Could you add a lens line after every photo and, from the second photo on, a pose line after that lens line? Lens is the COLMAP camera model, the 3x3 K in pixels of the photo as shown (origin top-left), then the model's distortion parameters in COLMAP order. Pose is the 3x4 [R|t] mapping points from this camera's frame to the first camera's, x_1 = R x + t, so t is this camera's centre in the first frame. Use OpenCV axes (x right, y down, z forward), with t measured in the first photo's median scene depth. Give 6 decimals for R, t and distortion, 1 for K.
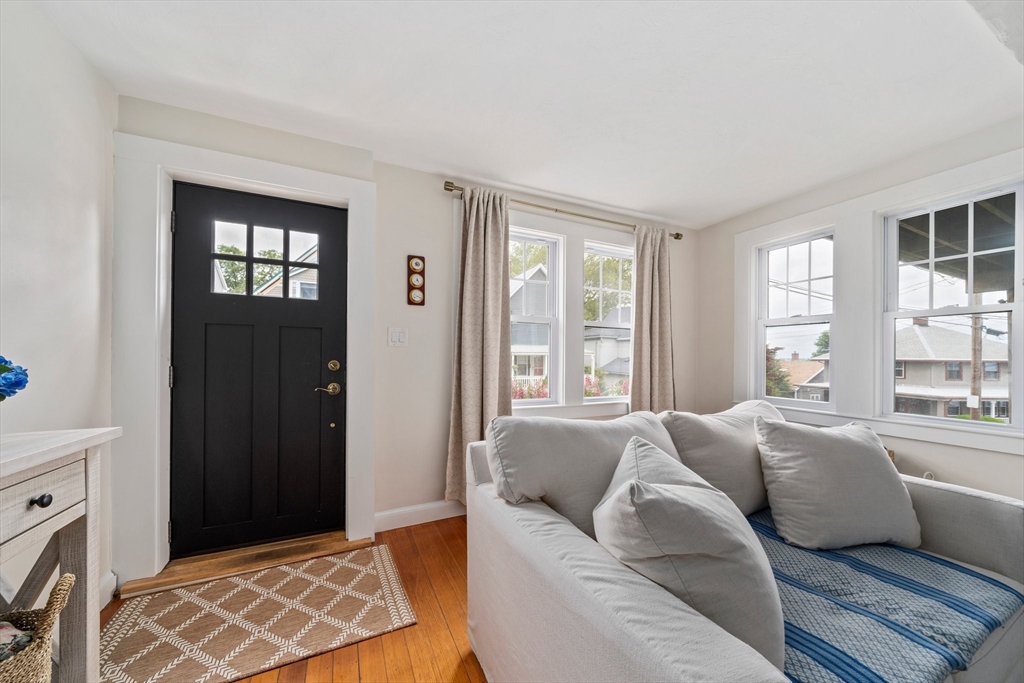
lens RADIAL K [[357.3, 0, 510.2], [0, 357.3, 354.9], [0, 0, 1]] dist [-0.000300, -0.000036]
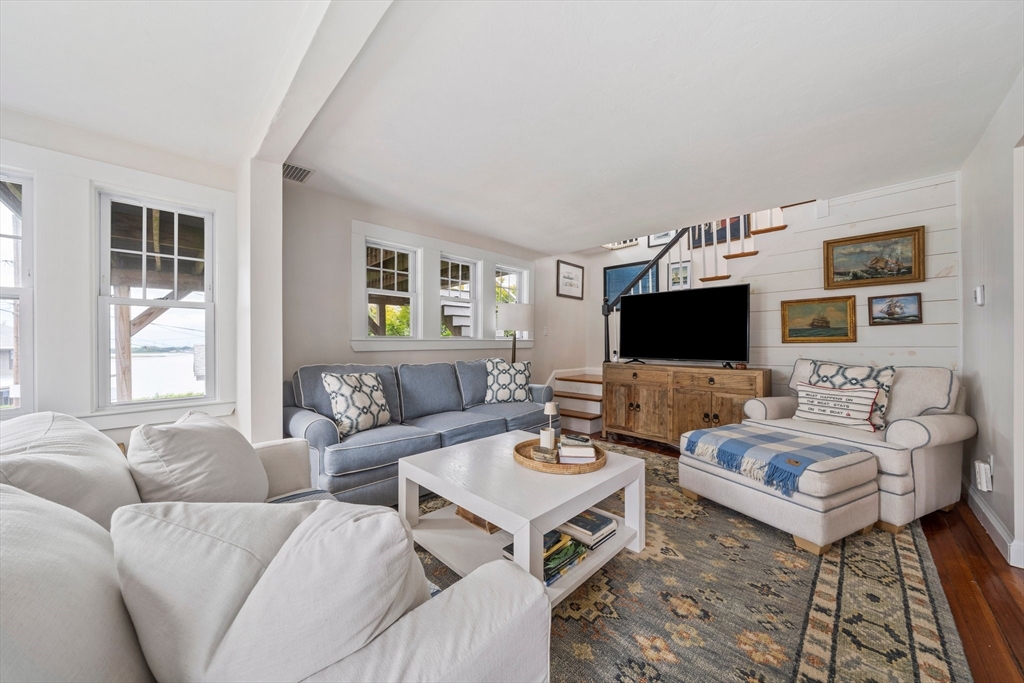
lens RADIAL K [[350.0, 0, 504.9], [0, 350.0, 346.0], [0, 0, 1]] dist [-0.001352, -0.000141]
pose [[-0.319517, -0.008552, 0.947542, -0.156204], [-0.000058, 0.999959, 0.009006, 0.000450], [-0.947581, 0.002823, -0.319504, 0.369780]]
